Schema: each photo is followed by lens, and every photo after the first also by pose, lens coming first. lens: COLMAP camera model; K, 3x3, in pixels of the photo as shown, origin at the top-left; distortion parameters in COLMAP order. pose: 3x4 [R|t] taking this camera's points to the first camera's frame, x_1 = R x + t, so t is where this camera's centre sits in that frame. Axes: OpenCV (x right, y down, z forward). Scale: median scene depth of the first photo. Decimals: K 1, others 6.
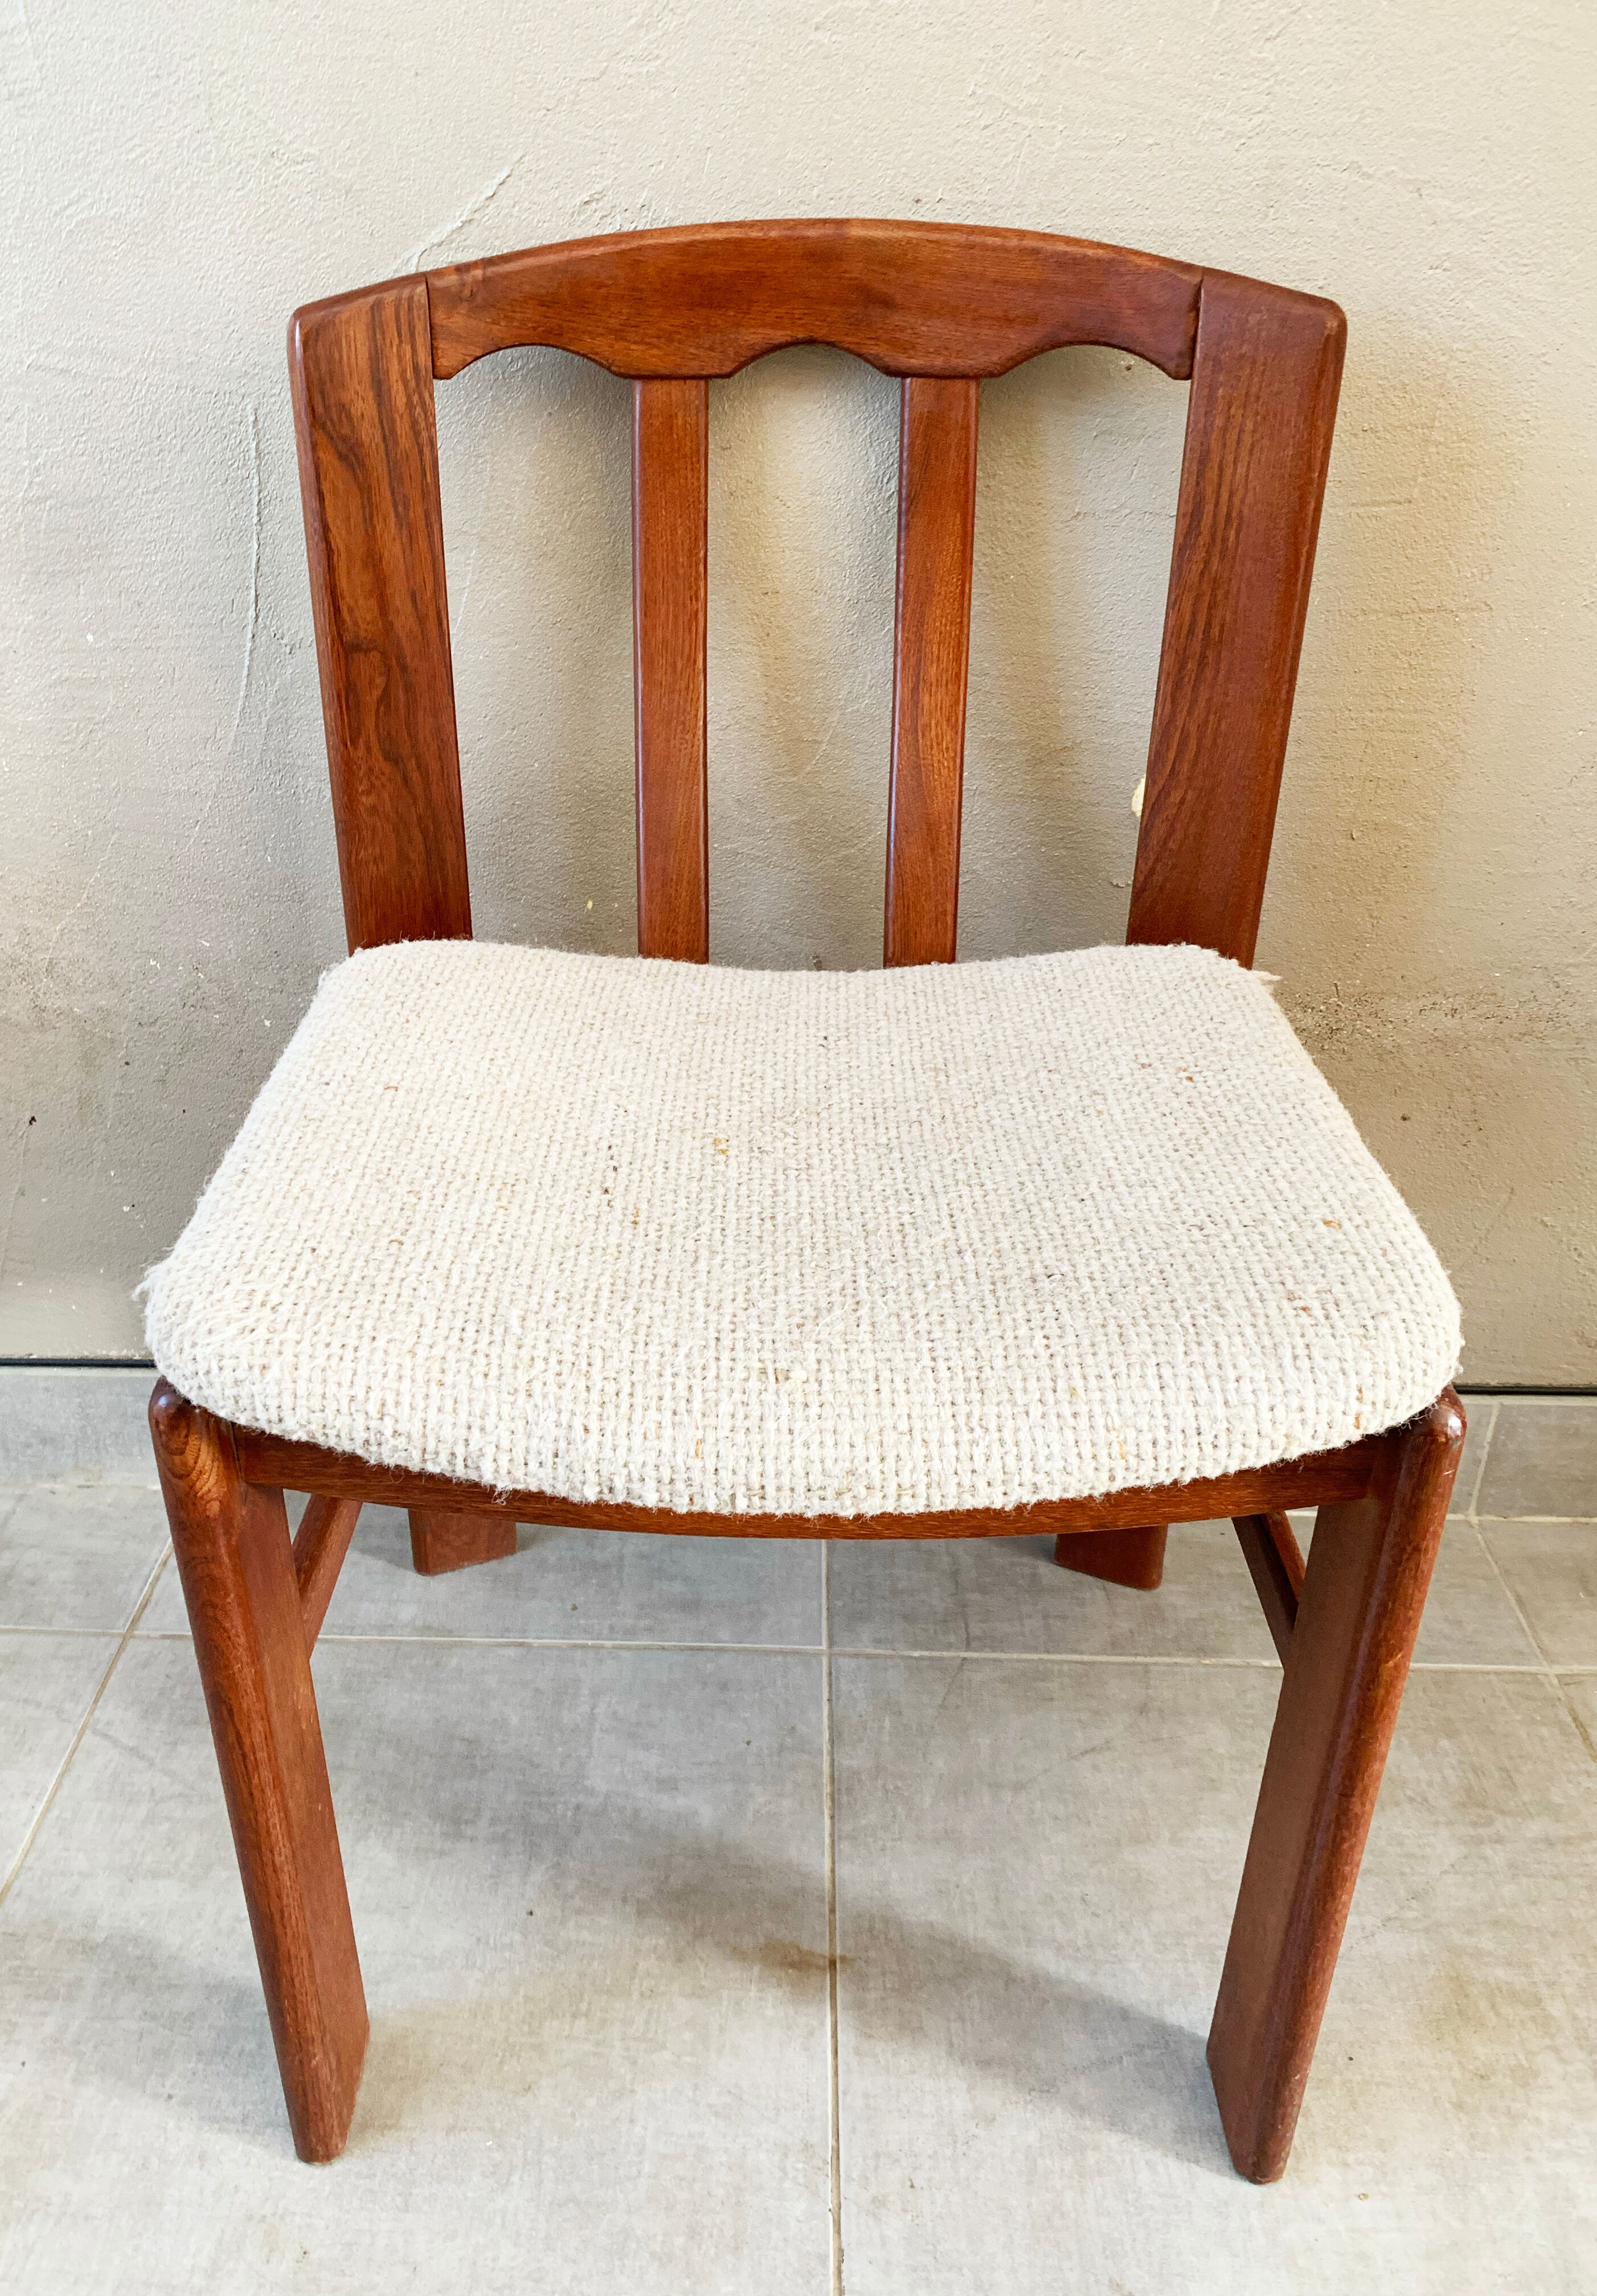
lens RADIAL K [[1763.5, 0, 736.0], [0, 1763.5, 1147.2], [0, 0, 1]] dist [-0.004835, 0.009547]
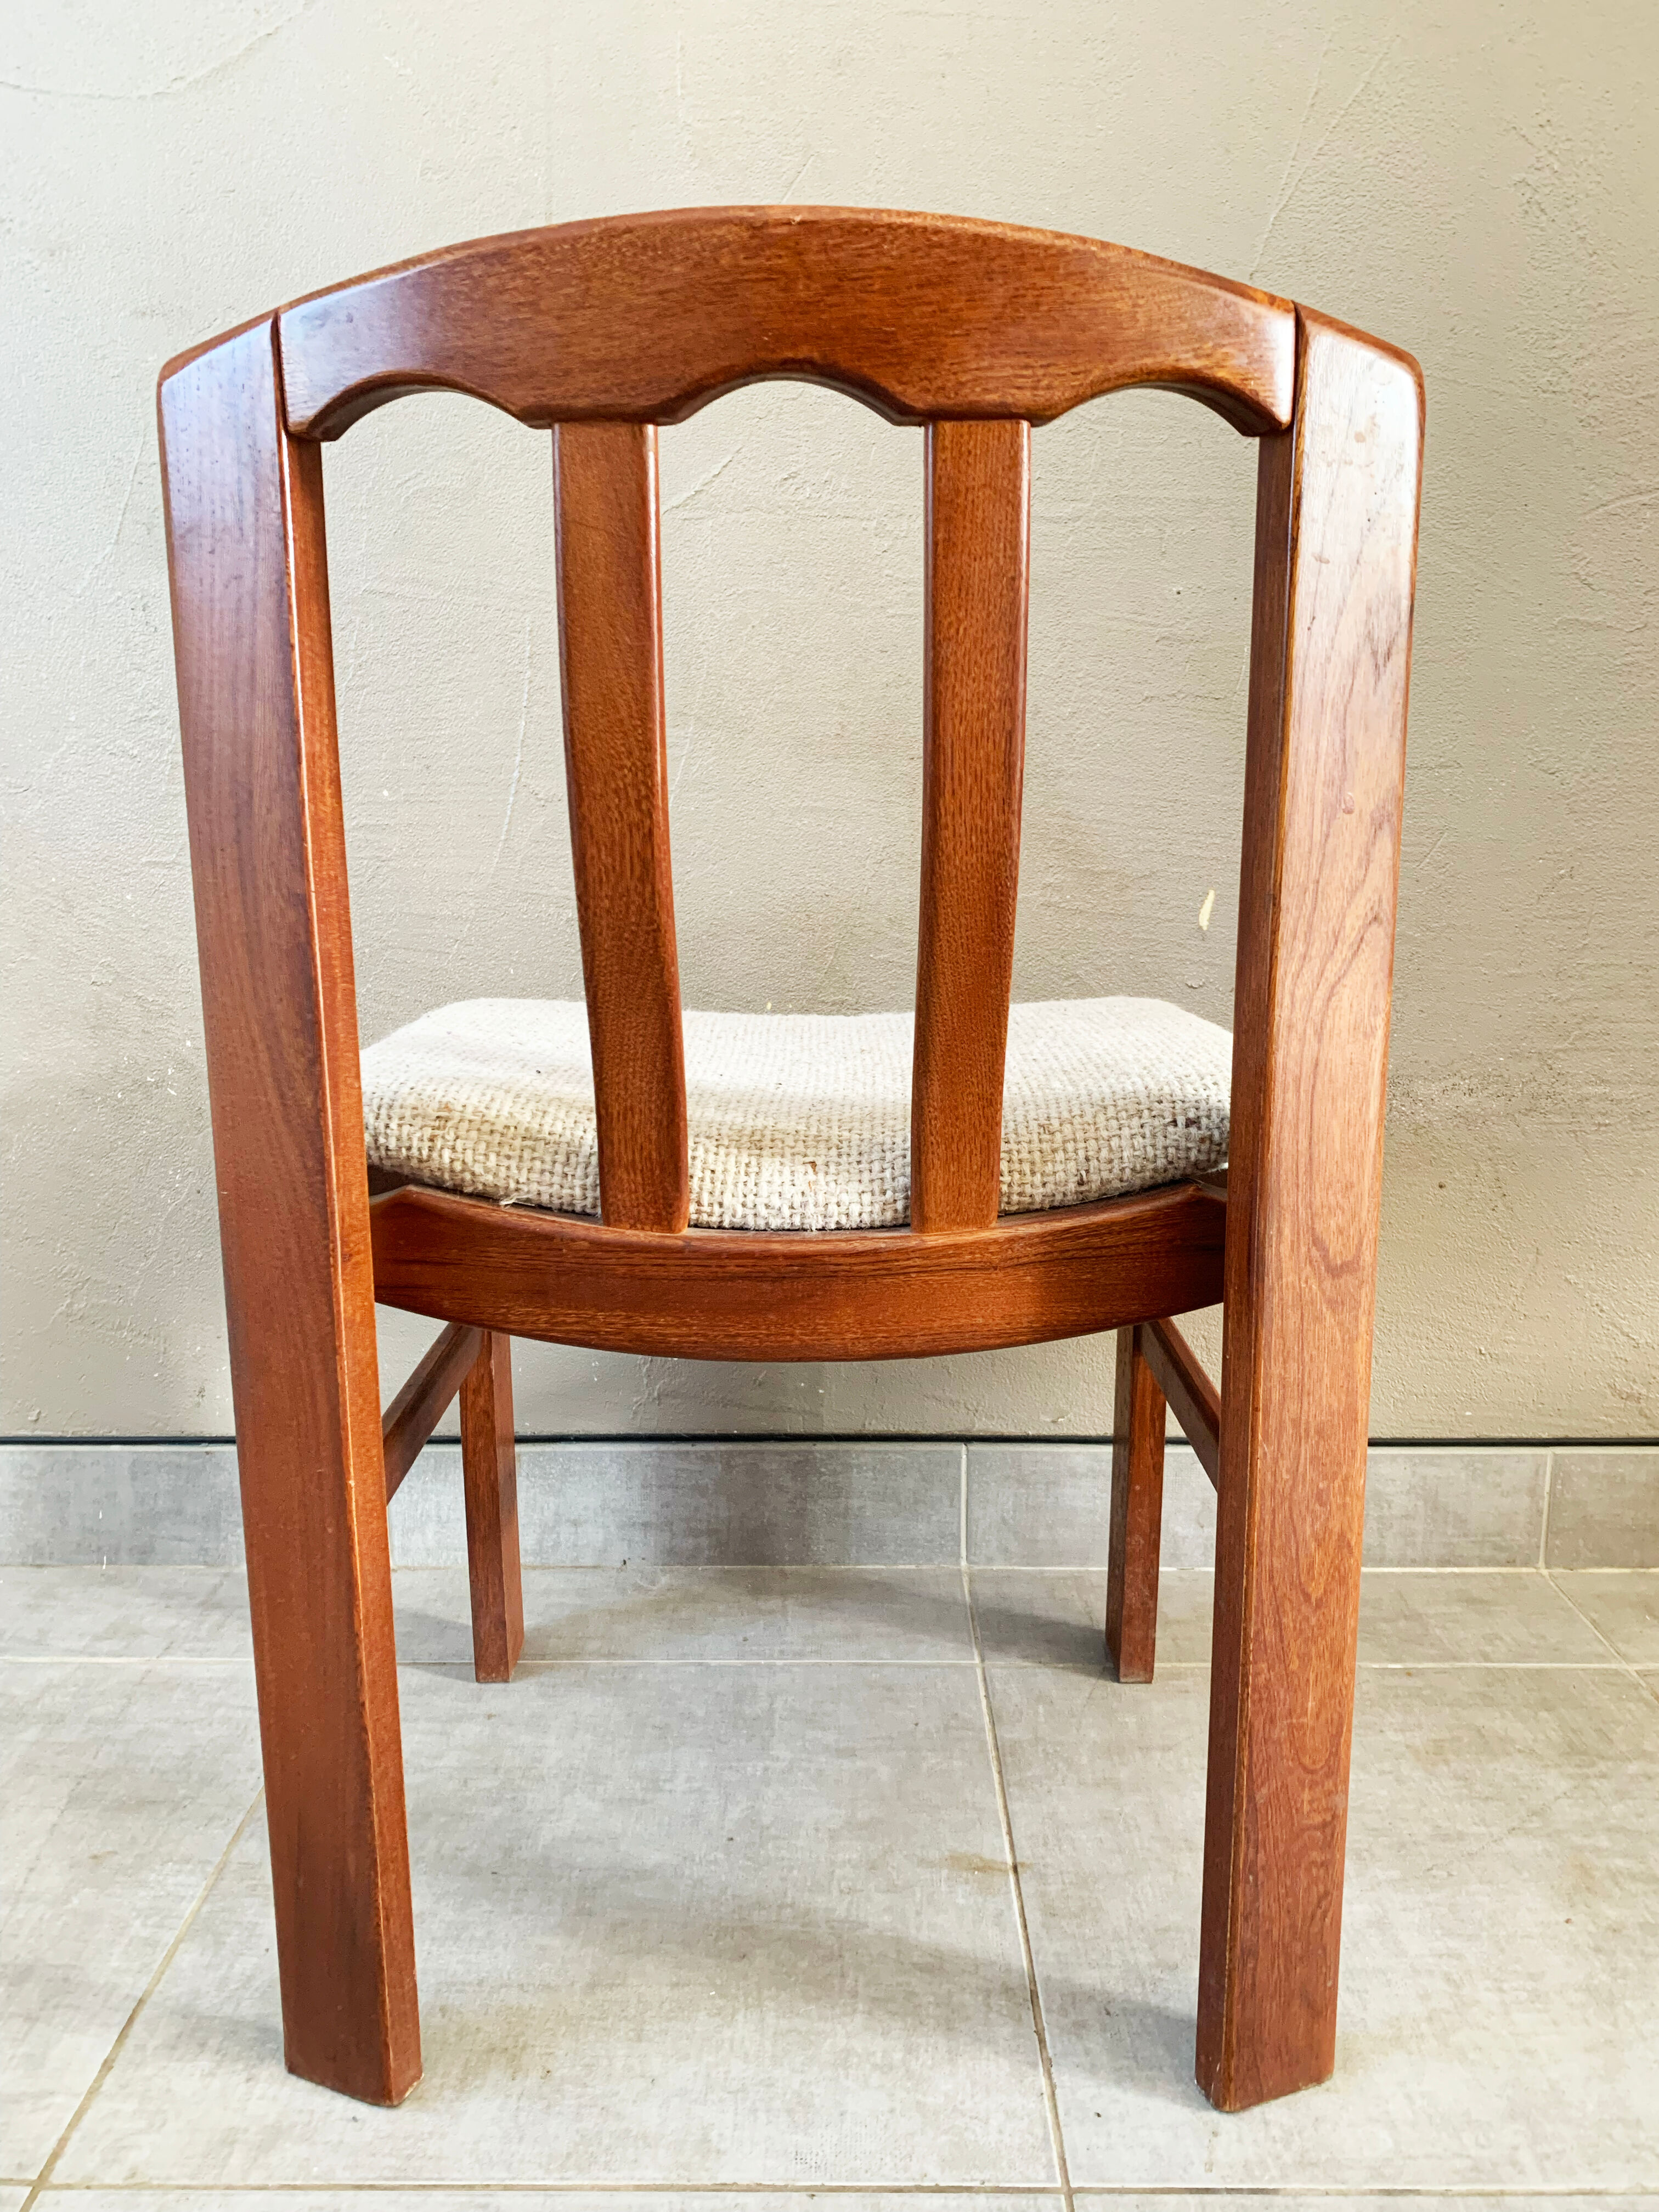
lens RADIAL K [[1700.3, 0, 836.0], [0, 1700.3, 1103.9], [0, 0, 1]] dist [0.001872, 0.000234]
pose [[0.999365, -0.002865, 0.035509, -0.088206], [0.013179, 0.955784, -0.293776, 0.311167], [-0.033097, 0.294057, 0.955215, -0.132586]]
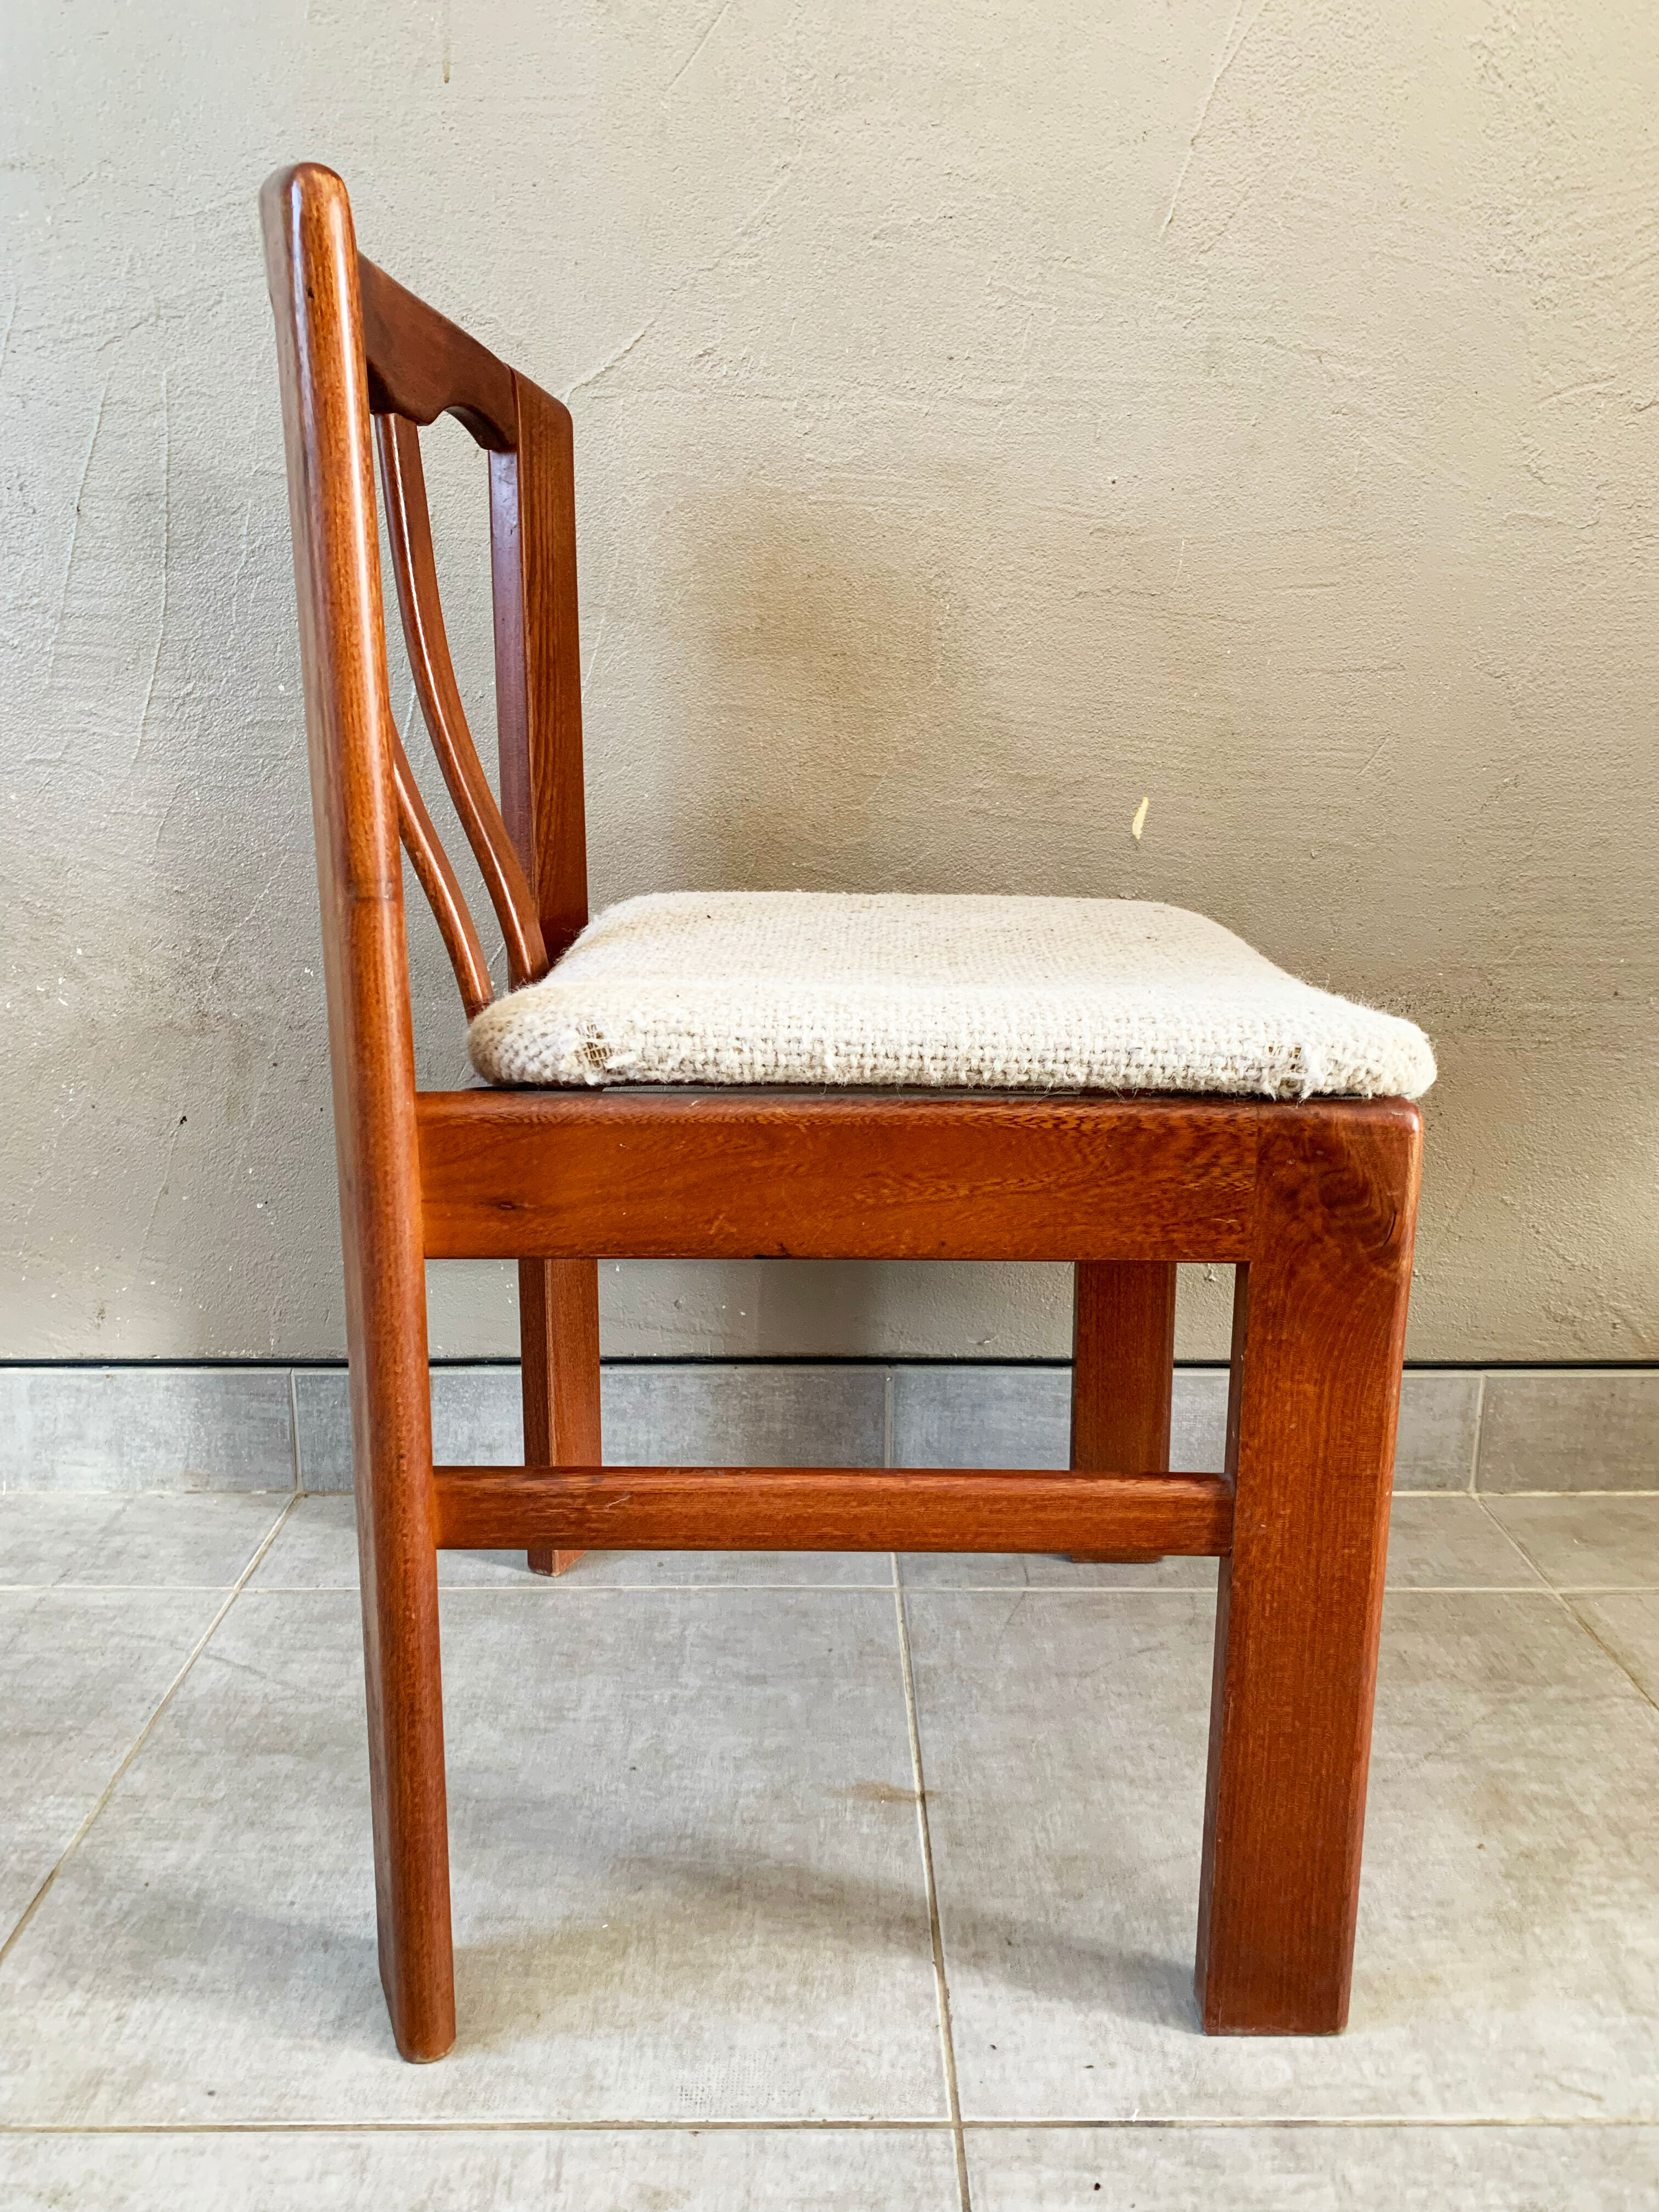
lens RADIAL K [[1700.3, 0, 837.5], [0, 1700.3, 1108.4], [0, 0, 1]] dist [0.001872, 0.000234]
pose [[0.998453, -0.001350, 0.055592, -0.050915], [0.015202, 0.968249, -0.249527, 0.308309], [-0.053490, 0.249986, 0.966771, -0.090248]]
